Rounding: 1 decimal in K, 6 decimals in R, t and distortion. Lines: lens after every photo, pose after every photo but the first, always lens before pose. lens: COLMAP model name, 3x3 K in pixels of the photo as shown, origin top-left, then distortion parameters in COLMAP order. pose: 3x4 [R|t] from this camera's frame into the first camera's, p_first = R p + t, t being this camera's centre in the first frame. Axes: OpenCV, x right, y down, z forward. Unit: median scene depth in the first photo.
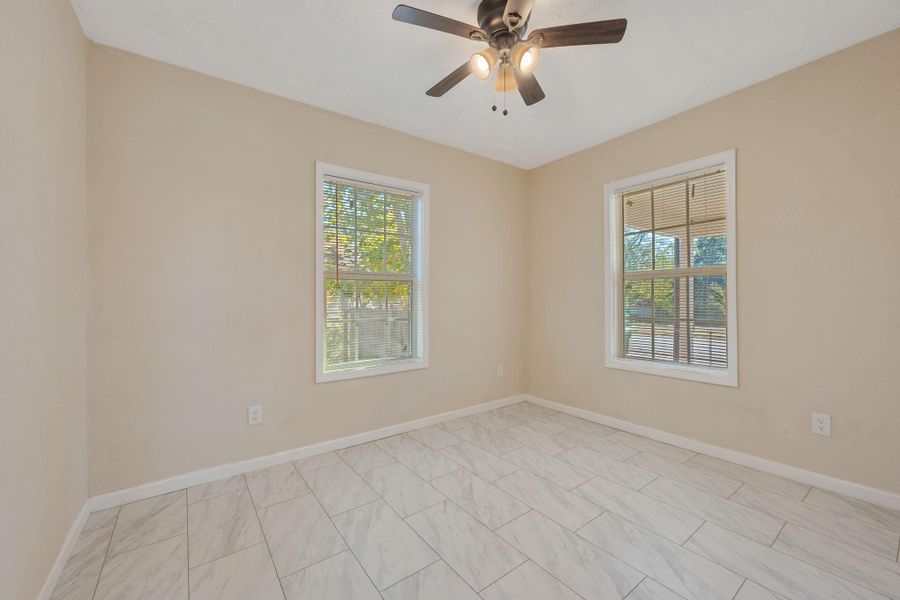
lens RADIAL K [[362.7, 0, 458.8], [0, 362.7, 300.9], [0, 0, 1]] dist [-0.003572, -0.000270]
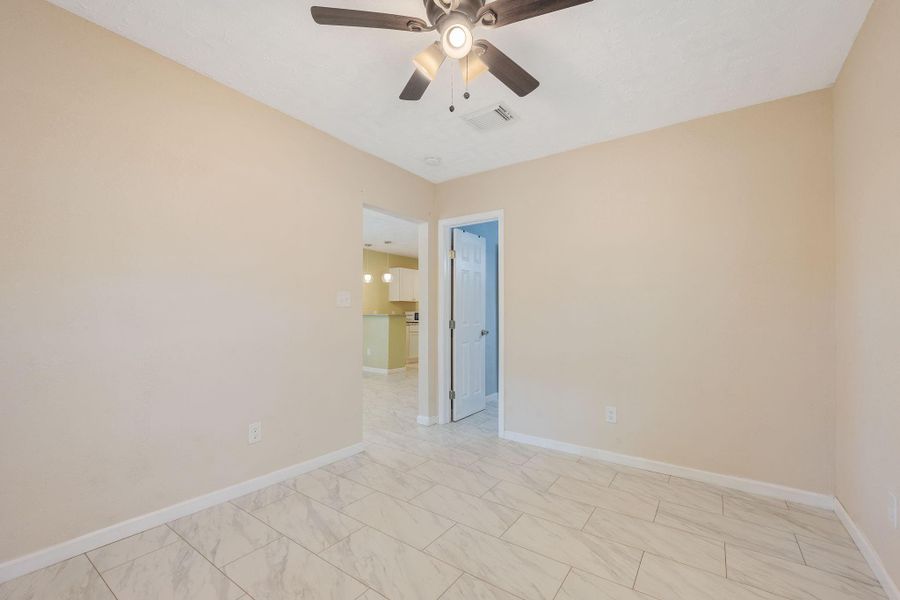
lens RADIAL K [[403.7, 0, 450.0], [0, 403.7, 300.0], [0, 0, 1]] dist [-0.000125, 0.000417]
pose [[-0.956196, -0.008025, -0.292618, 0.430916], [-0.004375, 0.999904, -0.013127, -0.001738], [0.292695, -0.011272, -0.956139, 1.999573]]
